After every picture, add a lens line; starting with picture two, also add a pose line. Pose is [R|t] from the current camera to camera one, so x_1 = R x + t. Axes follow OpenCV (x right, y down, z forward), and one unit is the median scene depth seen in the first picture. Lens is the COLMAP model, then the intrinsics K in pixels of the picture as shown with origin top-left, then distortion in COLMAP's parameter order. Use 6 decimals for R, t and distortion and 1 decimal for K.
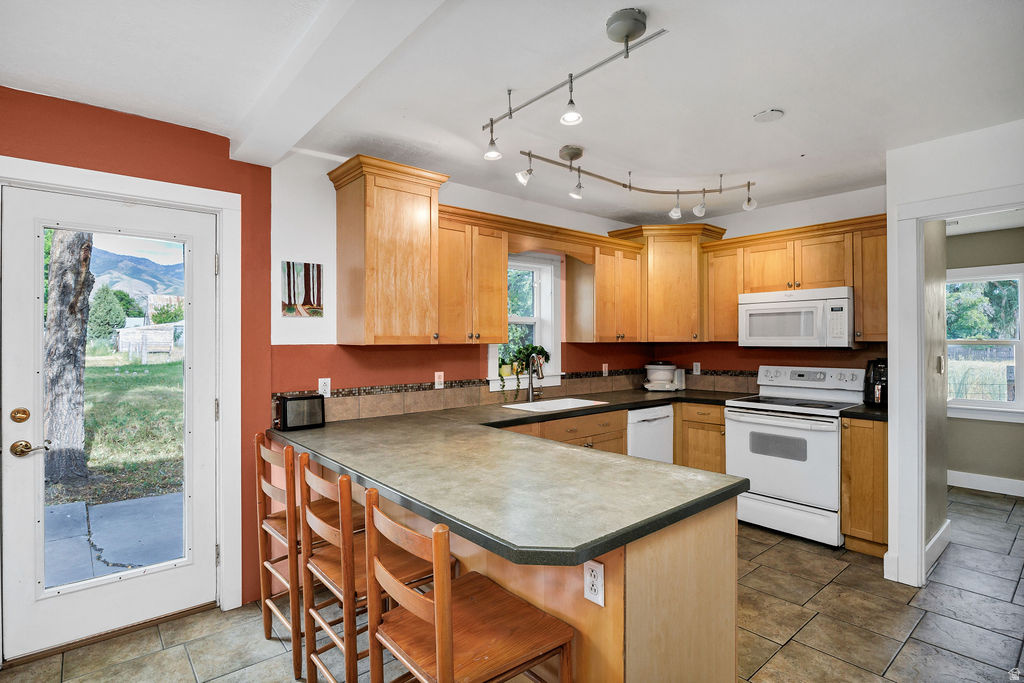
lens RADIAL K [[507.1, 0, 507.0], [0, 507.1, 344.1], [0, 0, 1]] dist [-0.023680, -0.000110]
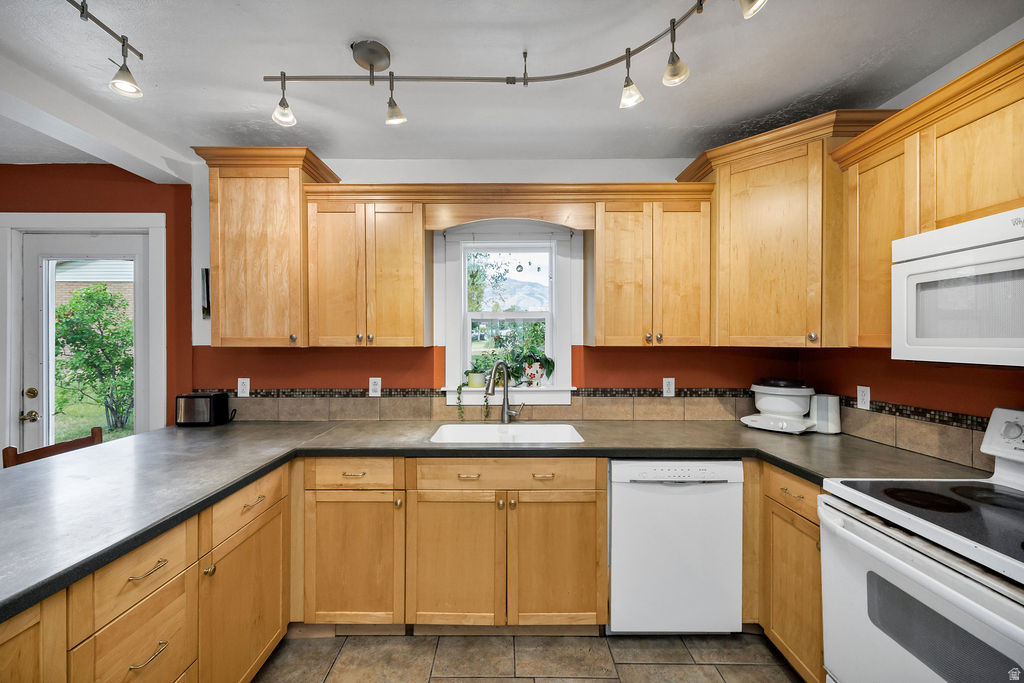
lens RADIAL K [[413.4, 0, 511.2], [0, 413.4, 340.5], [0, 0, 1]] dist [0.000476, 0.000240]
pose [[0.764747, 0.005034, -0.644311, 0.512860], [-0.007560, 0.999971, -0.001160, -0.010930], [0.644287, 0.005759, 0.764762, 0.600363]]
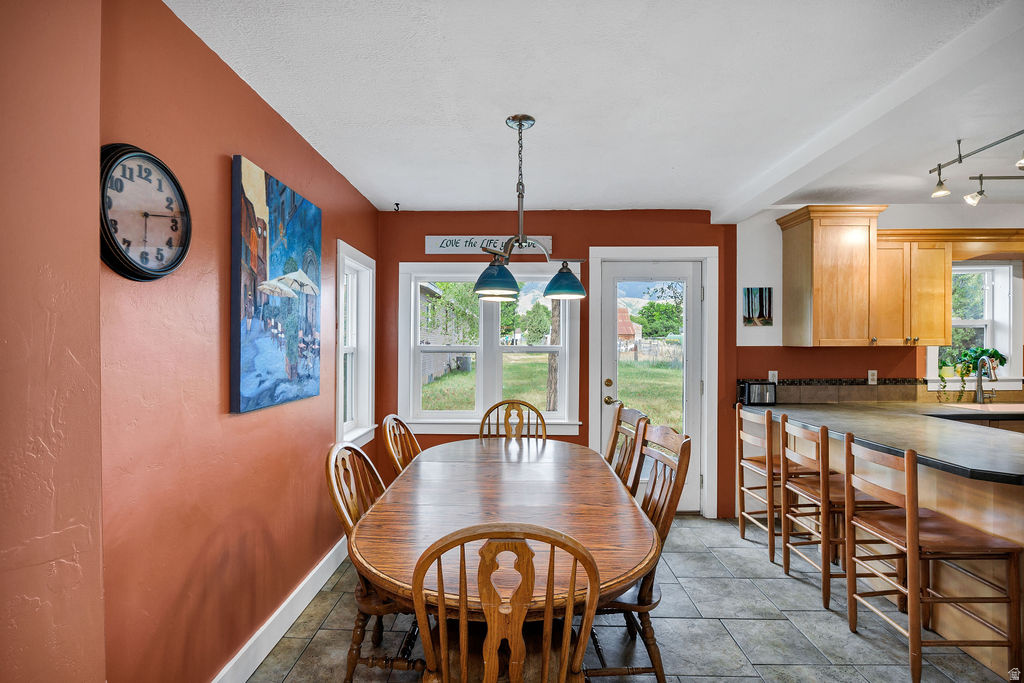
lens RADIAL K [[492.8, 0, 508.6], [0, 492.8, 348.8], [0, 0, 1]] dist [-0.005863, -0.001561]
pose [[0.754009, 0.007095, -0.656825, -0.023510], [-0.004421, 0.999974, 0.005726, 0.002989], [0.656849, -0.001414, 0.754021, -0.399502]]
